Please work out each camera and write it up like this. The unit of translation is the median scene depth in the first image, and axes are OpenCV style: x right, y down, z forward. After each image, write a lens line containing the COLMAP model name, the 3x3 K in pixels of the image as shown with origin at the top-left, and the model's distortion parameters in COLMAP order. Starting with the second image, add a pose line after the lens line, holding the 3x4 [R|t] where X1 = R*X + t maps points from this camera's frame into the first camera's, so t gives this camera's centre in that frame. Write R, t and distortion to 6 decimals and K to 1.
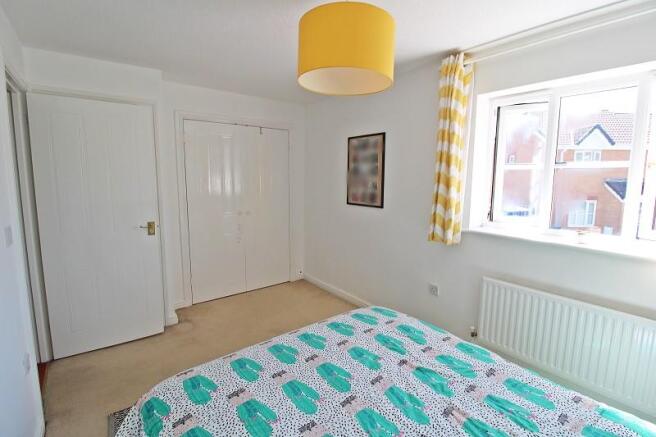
lens RADIAL K [[309.4, 0, 330.8], [0, 309.4, 216.1], [0, 0, 1]] dist [-0.002485, -0.000683]
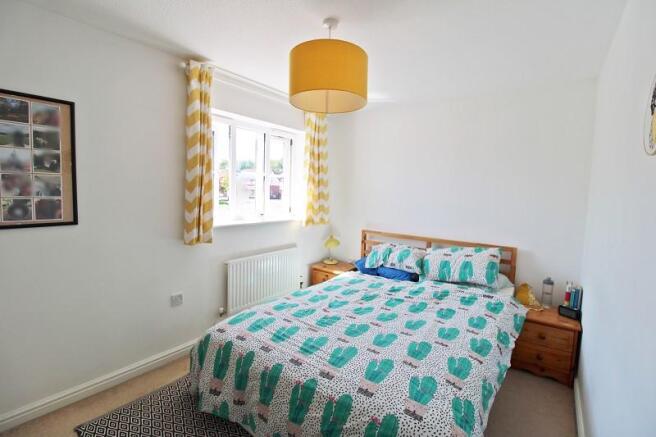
lens RADIAL K [[309.4, 0, 330.8], [0, 309.4, 216.1], [0, 0, 1]] dist [-0.002485, -0.000683]
pose [[-0.289165, -0.094433, 0.952610, -0.813235], [0.093116, 0.987629, 0.126170, -0.103100], [-0.952740, 0.125187, -0.276794, 0.971727]]
